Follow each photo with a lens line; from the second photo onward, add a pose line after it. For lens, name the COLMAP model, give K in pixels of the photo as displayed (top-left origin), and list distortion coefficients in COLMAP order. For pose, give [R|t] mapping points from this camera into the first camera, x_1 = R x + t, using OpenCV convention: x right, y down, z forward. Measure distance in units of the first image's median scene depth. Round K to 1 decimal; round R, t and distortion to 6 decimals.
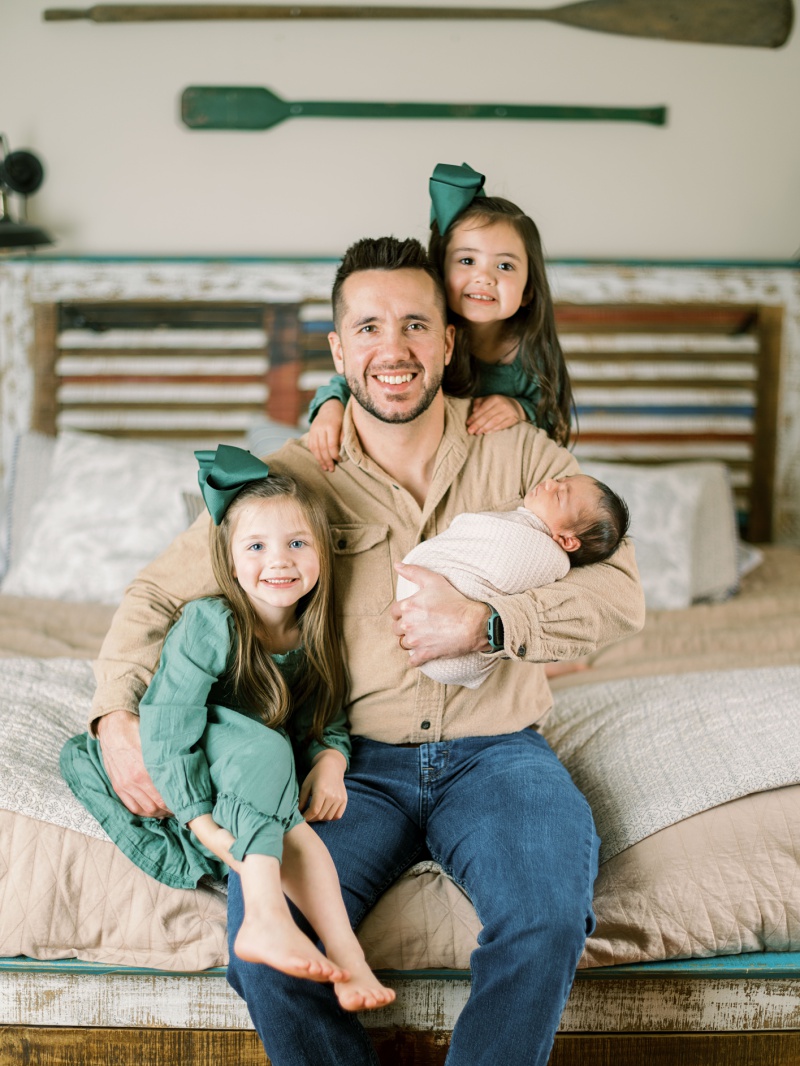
lens RADIAL K [[1923.2, 0, 402.0], [0, 1923.2, 529.4], [0, 0, 1]] dist [-0.188990, 0.000000]
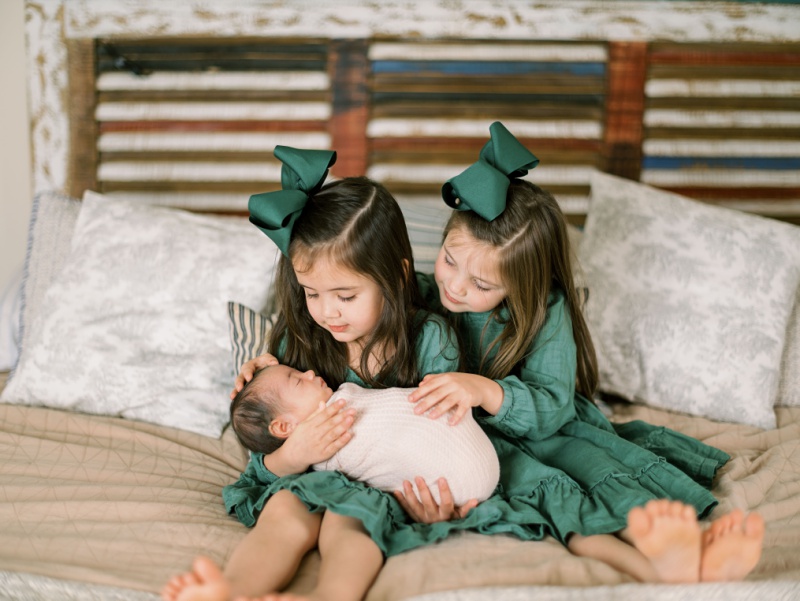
lens RADIAL K [[1443.3, 0, 398.2], [0, 1443.3, 304.3], [0, 0, 1]] dist [-0.188990, 0.000000]
pose [[0.999877, 0.004125, -0.015120, -0.028662], [-0.003278, 0.998446, 0.055628, -0.033343], [0.015326, -0.055572, 0.998337, 0.332415]]
